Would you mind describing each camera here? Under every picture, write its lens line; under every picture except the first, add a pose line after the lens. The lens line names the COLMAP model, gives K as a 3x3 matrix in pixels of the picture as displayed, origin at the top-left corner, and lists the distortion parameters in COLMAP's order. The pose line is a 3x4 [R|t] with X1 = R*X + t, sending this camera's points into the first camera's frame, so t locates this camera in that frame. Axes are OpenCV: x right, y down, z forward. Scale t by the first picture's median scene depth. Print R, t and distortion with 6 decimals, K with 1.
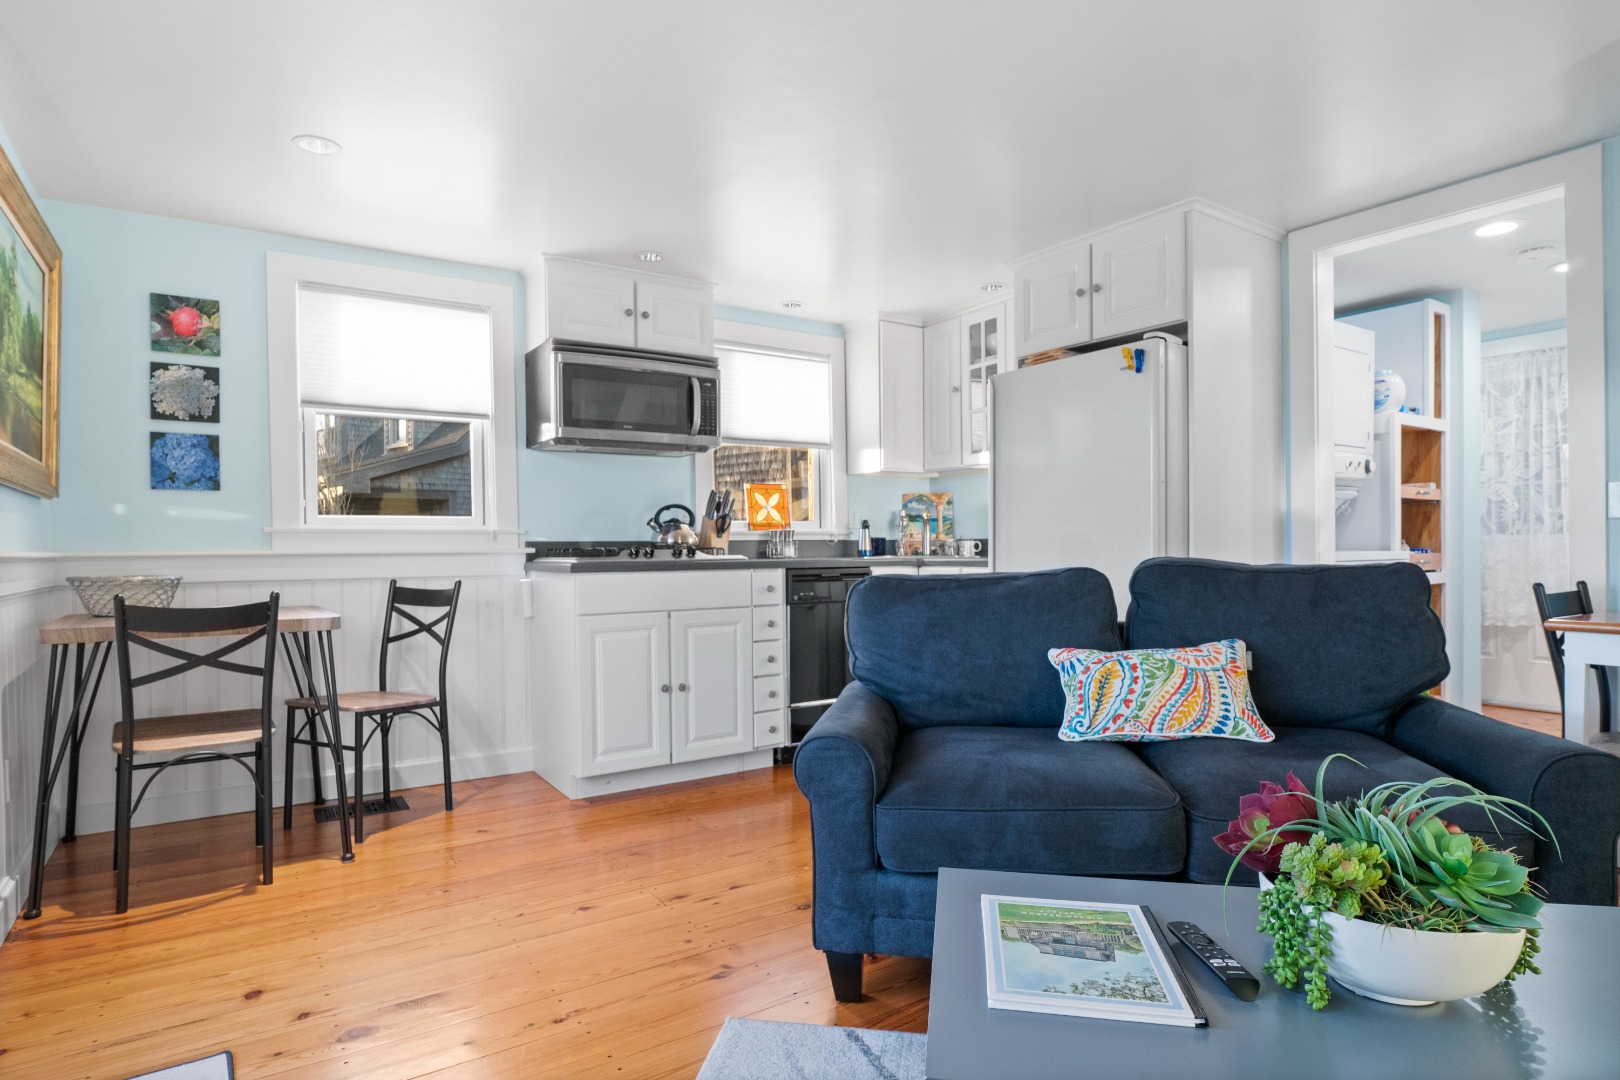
lens RADIAL K [[875.6, 0, 810.1], [0, 875.6, 537.4], [0, 0, 1]] dist [0.002943, 0.000294]
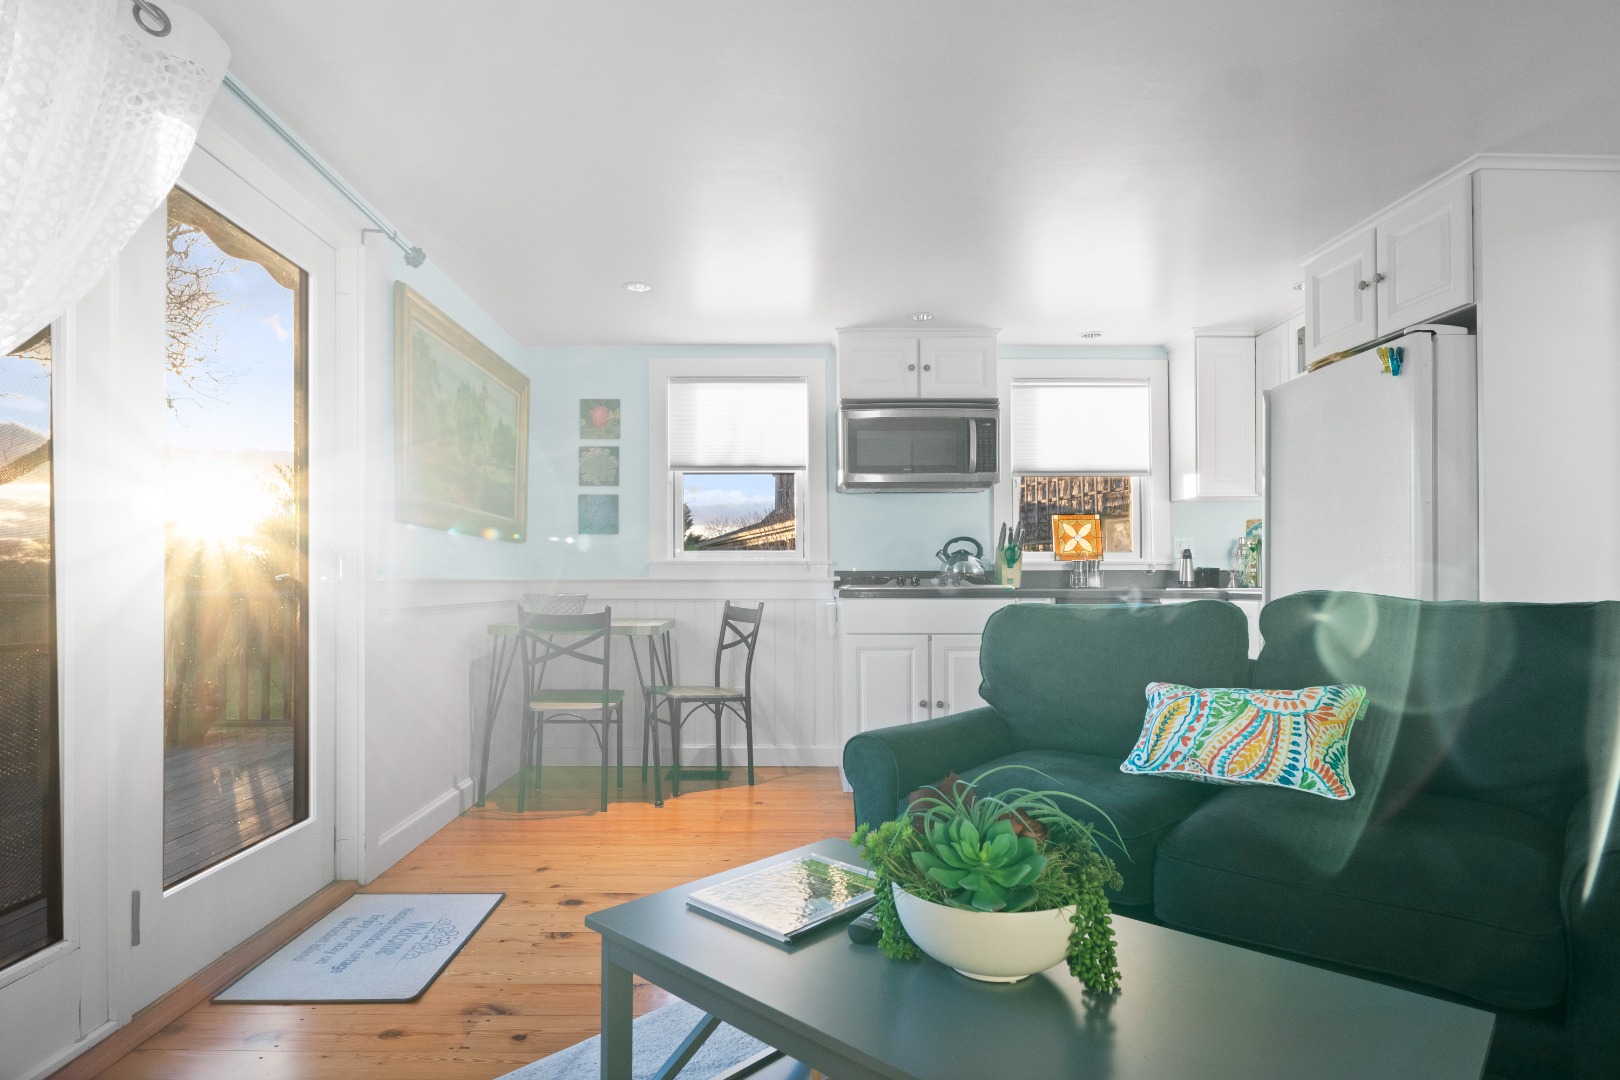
lens RADIAL K [[875.6, 0, 794.8], [0, 875.6, 549.3], [0, 0, 1]] dist [0.002943, 0.000294]
pose [[0.843467, -0.010008, -0.537088, 0.299469], [-0.000962, 0.999797, -0.020141, -0.000842], [0.537180, 0.017505, 0.843286, -0.027205]]
